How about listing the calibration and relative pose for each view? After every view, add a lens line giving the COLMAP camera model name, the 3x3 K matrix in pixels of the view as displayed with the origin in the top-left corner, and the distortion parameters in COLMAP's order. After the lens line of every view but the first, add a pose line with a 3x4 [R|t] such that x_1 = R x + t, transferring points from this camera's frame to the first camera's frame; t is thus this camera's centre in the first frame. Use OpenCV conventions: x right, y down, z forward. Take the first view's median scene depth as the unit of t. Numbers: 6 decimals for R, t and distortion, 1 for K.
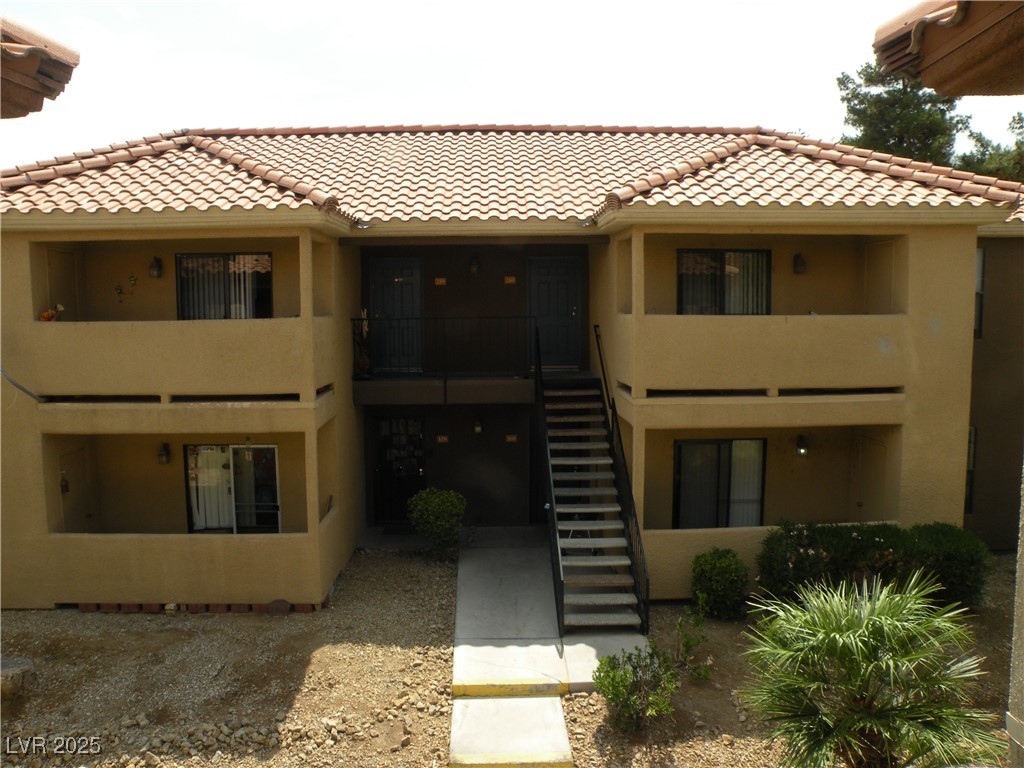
lens RADIAL K [[797.9, 0, 506.8], [0, 797.9, 387.5], [0, 0, 1]] dist [-0.121935, 0.066729]
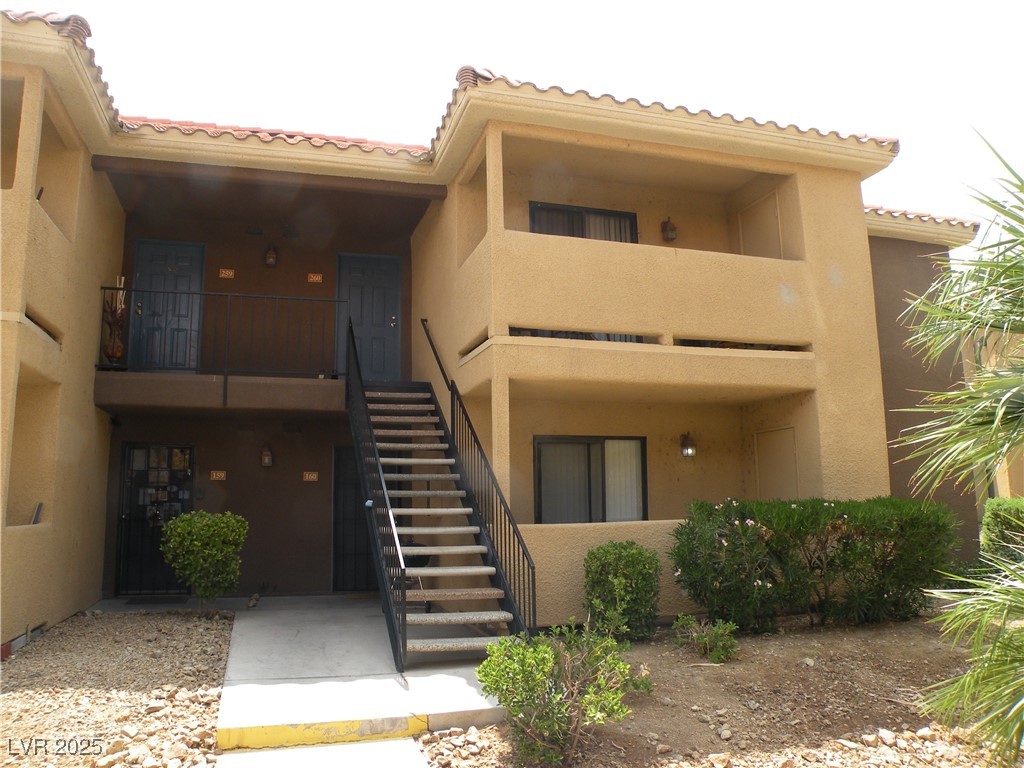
lens RADIAL K [[797.9, 0, 502.6], [0, 797.9, 360.3], [0, 0, 1]] dist [-0.121935, 0.066729]
pose [[0.967300, 0.033687, 0.251388, -0.016168], [0.030361, 0.968635, -0.246626, 0.213203], [-0.251811, 0.246193, 0.935938, 0.307794]]
